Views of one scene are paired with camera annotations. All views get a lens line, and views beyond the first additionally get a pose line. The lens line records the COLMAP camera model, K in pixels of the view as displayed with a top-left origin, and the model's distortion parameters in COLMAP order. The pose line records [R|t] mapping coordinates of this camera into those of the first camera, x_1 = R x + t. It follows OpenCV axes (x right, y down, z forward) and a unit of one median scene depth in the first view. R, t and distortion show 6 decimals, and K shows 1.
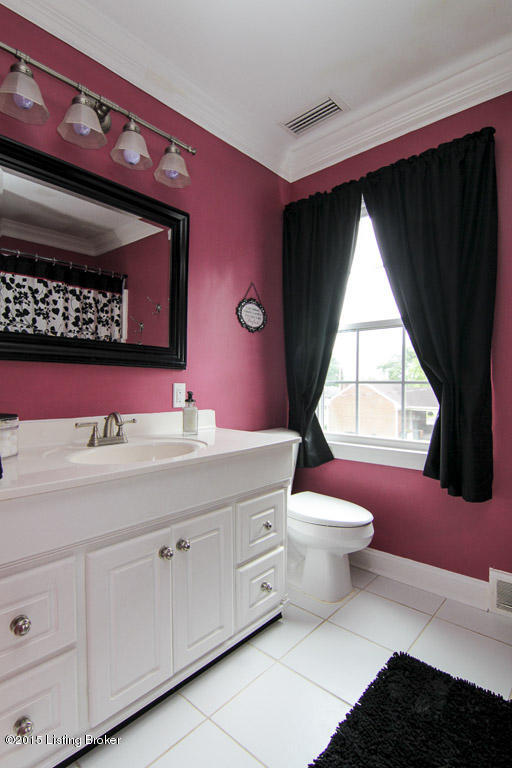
lens RADIAL K [[389.4, 0, 255.2], [0, 389.4, 382.8], [0, 0, 1]] dist [-0.016976, -0.007584]
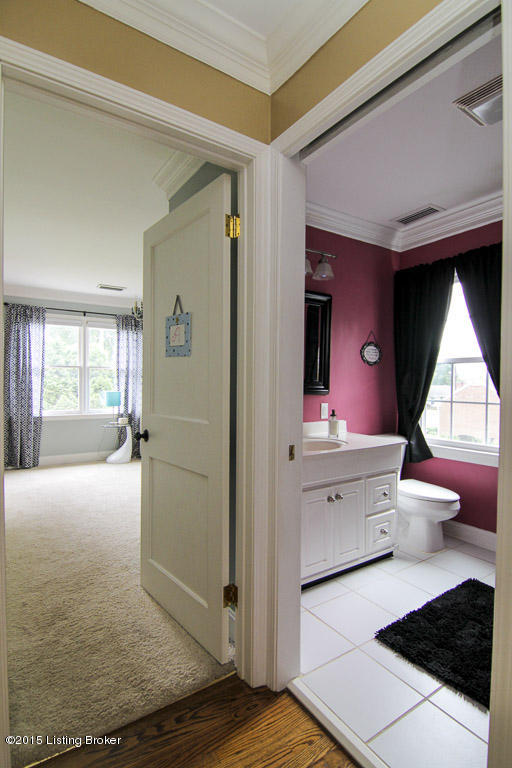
lens RADIAL K [[389.4, 0, 255.1], [0, 389.4, 386.6], [0, 0, 1]] dist [-0.016976, -0.007584]
pose [[0.966811, 0.003714, -0.255467, -0.065790], [-0.000419, 0.999916, 0.012949, -0.084785], [0.255494, -0.012413, 0.966731, -0.573700]]
